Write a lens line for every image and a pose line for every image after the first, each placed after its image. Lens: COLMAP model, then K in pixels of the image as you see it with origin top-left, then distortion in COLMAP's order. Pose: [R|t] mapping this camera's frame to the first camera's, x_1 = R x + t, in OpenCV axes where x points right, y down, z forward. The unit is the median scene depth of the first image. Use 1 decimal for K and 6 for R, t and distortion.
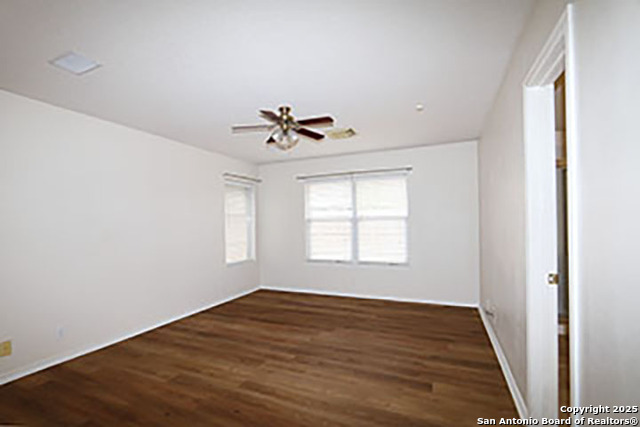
lens RADIAL K [[290.3, 0, 313.1], [0, 290.3, 211.1], [0, 0, 1]] dist [-0.041846, -0.000262]
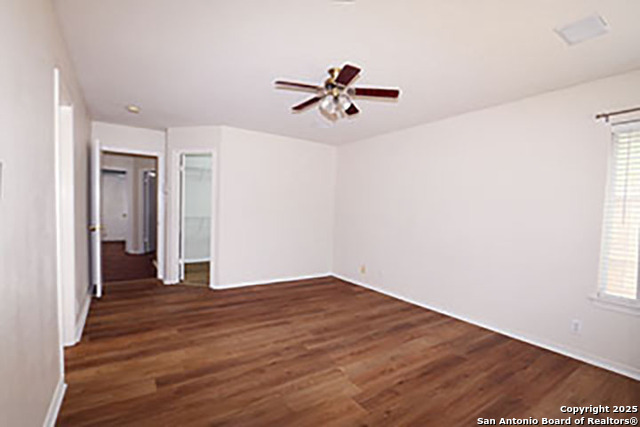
lens RADIAL K [[290.3, 0, 313.1], [0, 290.3, 211.1], [0, 0, 1]] dist [-0.041846, -0.000262]
pose [[-0.516119, 0.017299, -0.856342, 0.768885], [0.006267, 0.999846, 0.016420, 0.034767], [0.856494, 0.003108, -0.516148, 1.573301]]
